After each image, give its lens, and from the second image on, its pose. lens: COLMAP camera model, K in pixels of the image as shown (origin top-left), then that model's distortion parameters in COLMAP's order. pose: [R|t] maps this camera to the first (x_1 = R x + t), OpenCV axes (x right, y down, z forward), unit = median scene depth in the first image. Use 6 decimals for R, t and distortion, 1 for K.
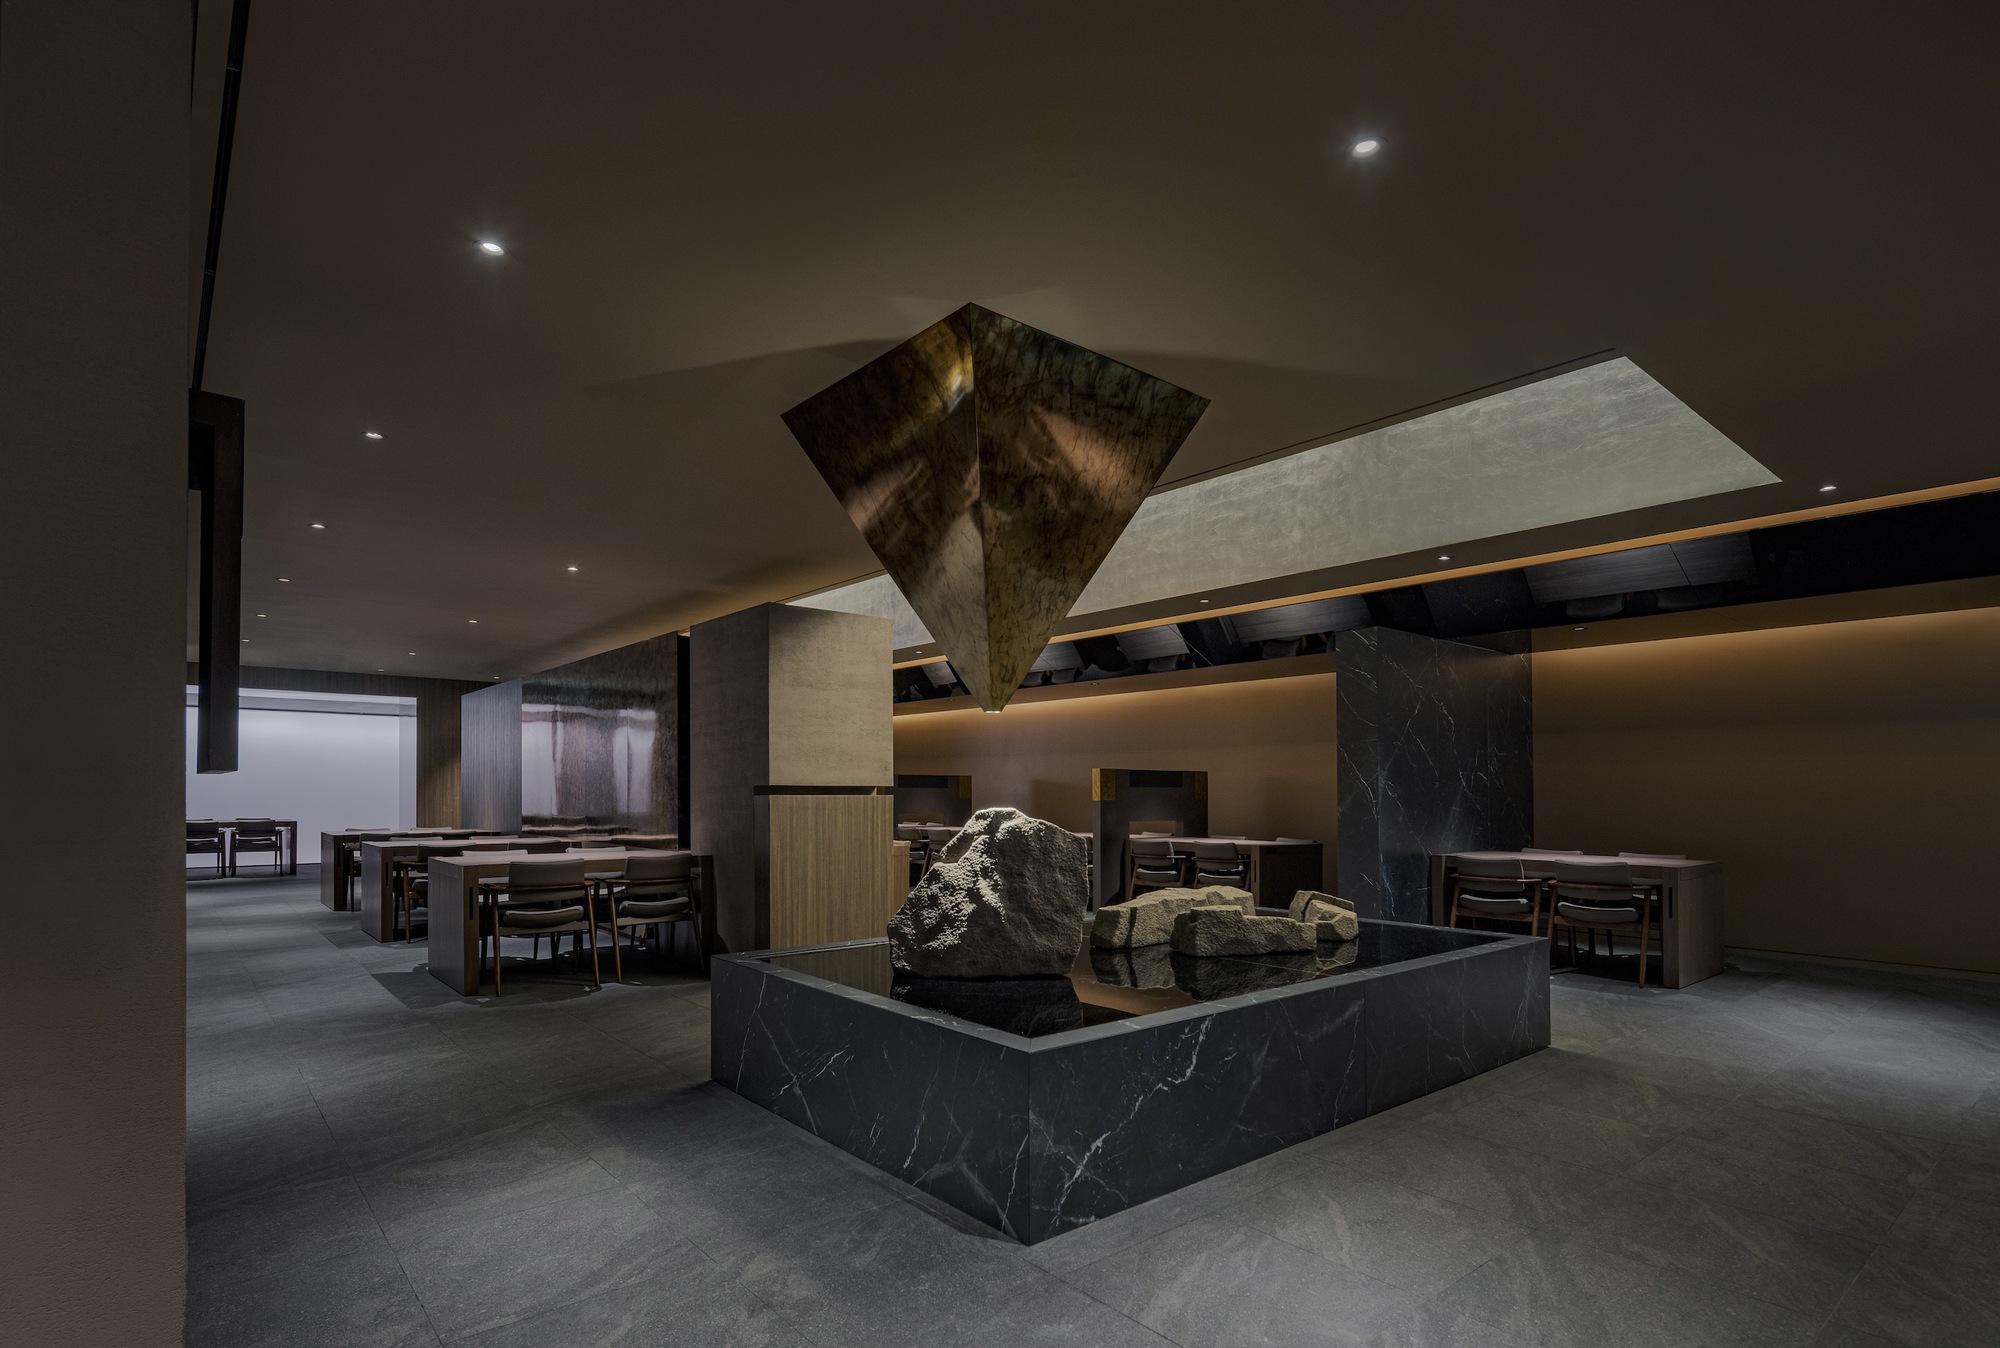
lens RADIAL K [[1011.0, 0, 950.0], [0, 1011.0, 771.3], [0, 0, 1]] dist [0.001858, -0.001483]
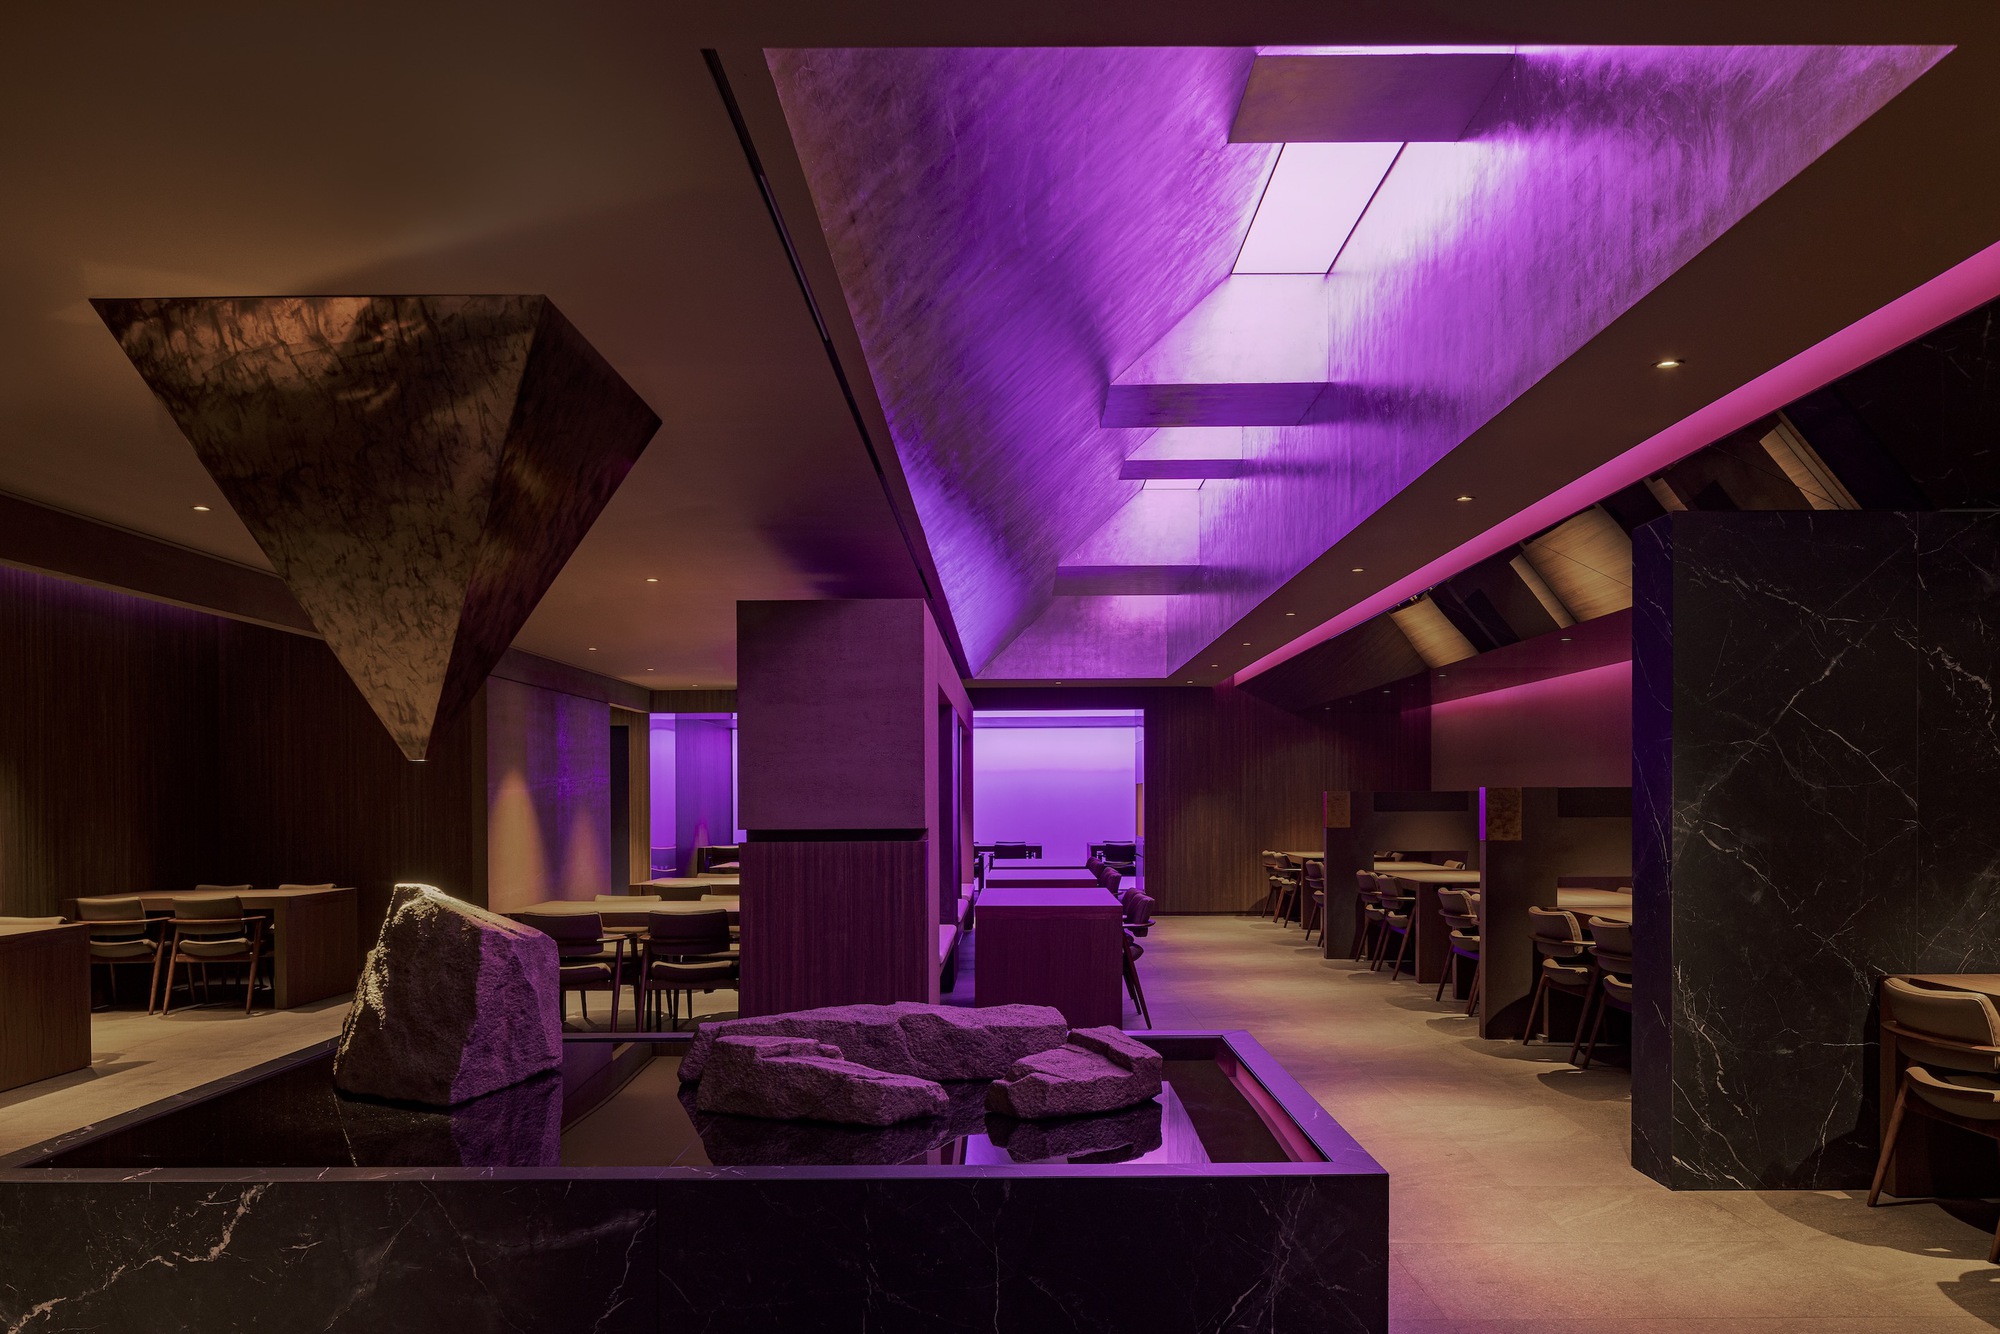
lens RADIAL K [[1362.5, 0, 995.0], [0, 1362.5, 800.3], [0, 0, 1]] dist [-0.009319, 0.001436]
pose [[0.771379, -0.007786, -0.636329, 1.083986], [0.022570, 0.999631, 0.015129, -0.034291], [0.635976, -0.026032, 0.771270, 0.483977]]
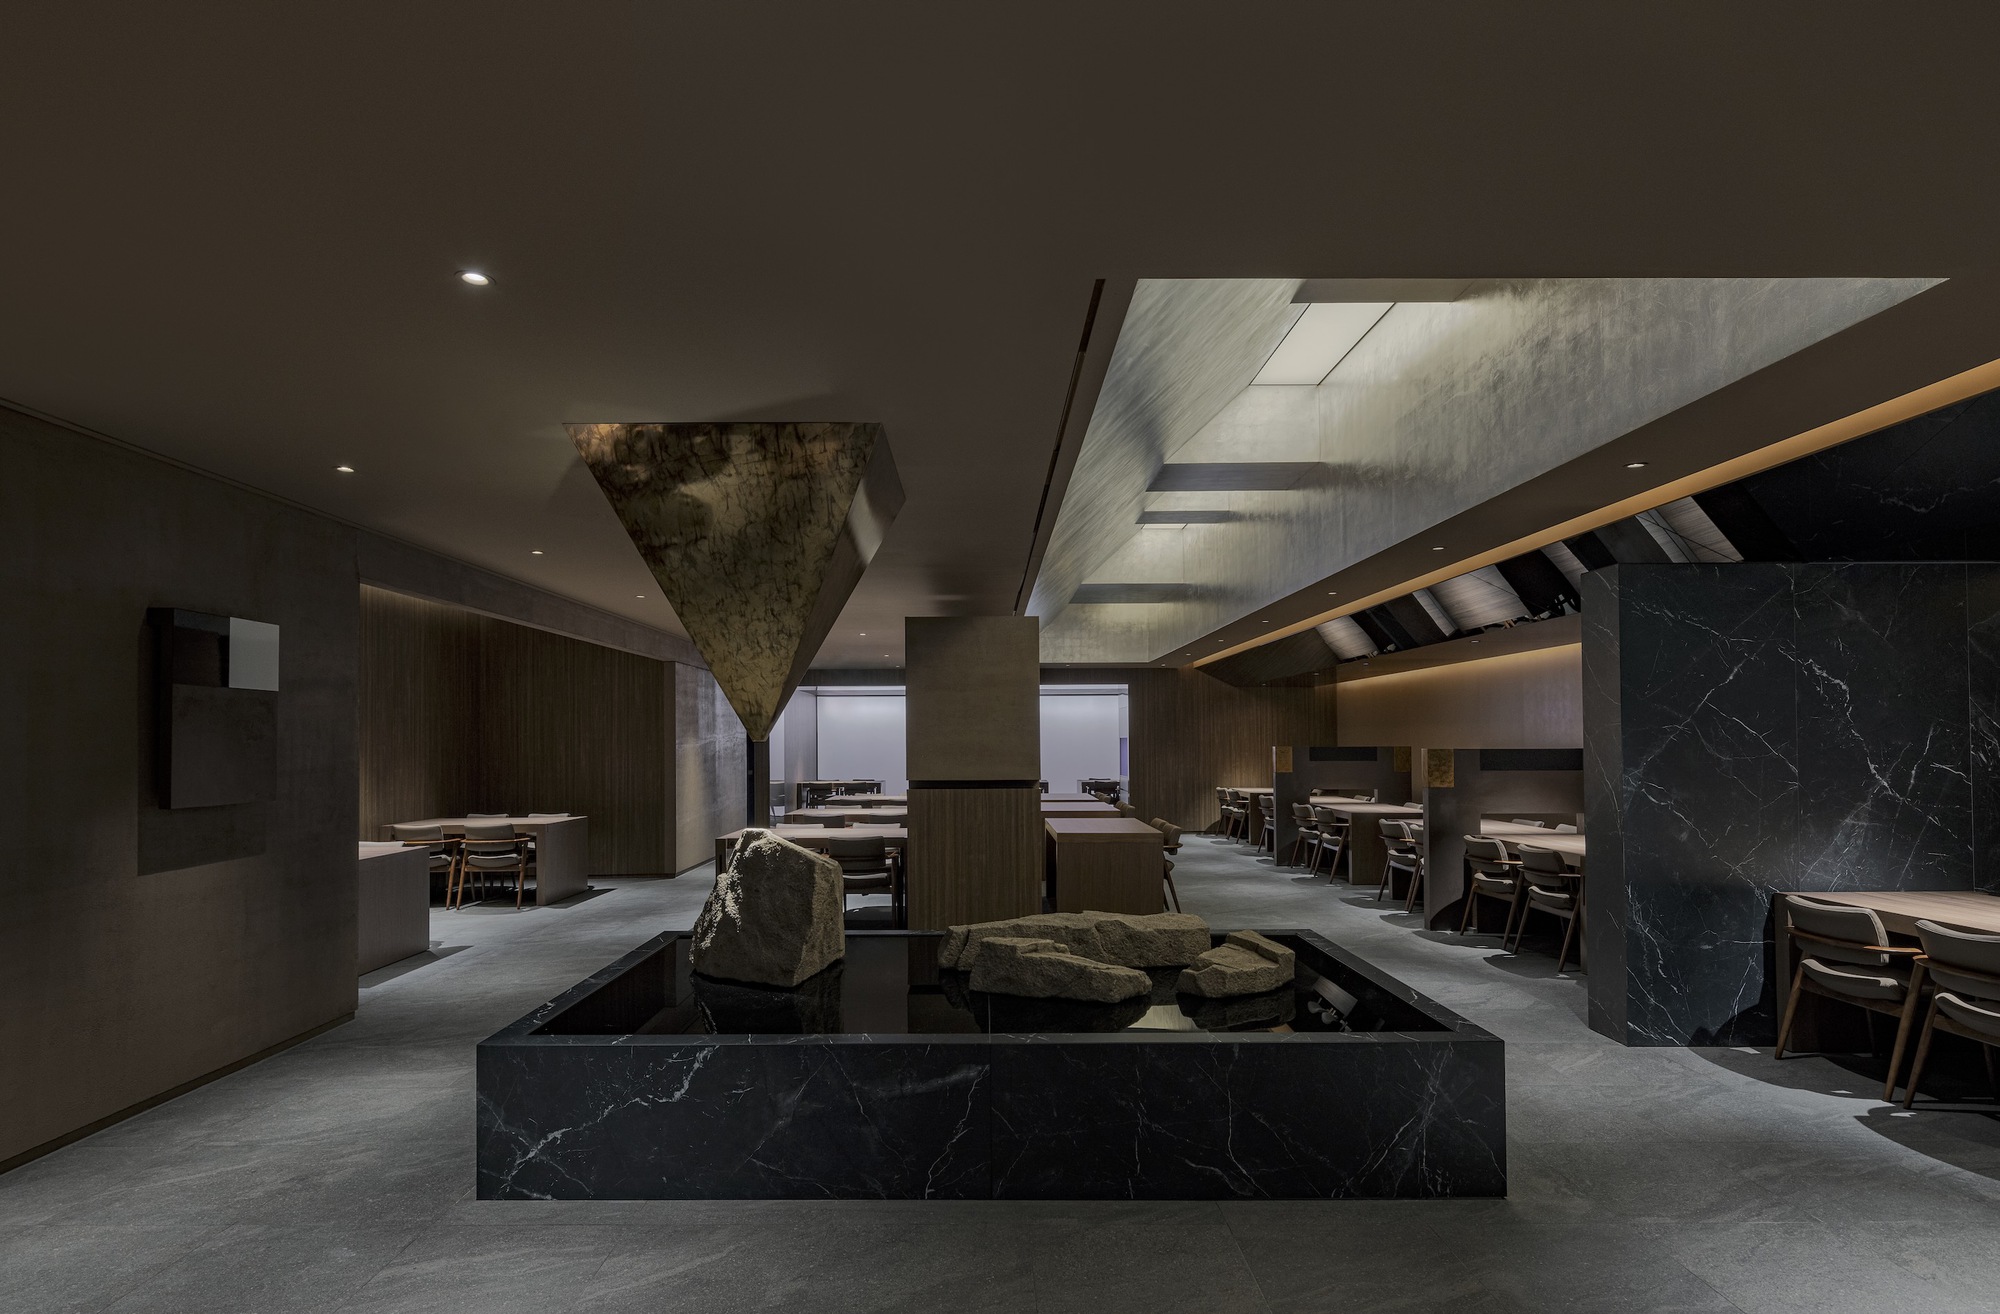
lens RADIAL K [[998.6, 0, 963.7], [0, 998.6, 715.5], [0, 0, 1]] dist [0.004243, -0.005109]
pose [[0.771009, -0.023656, -0.636384, 0.939447], [0.021010, 0.999711, -0.011708, -0.070860], [0.636477, -0.004343, 0.771283, 0.304131]]
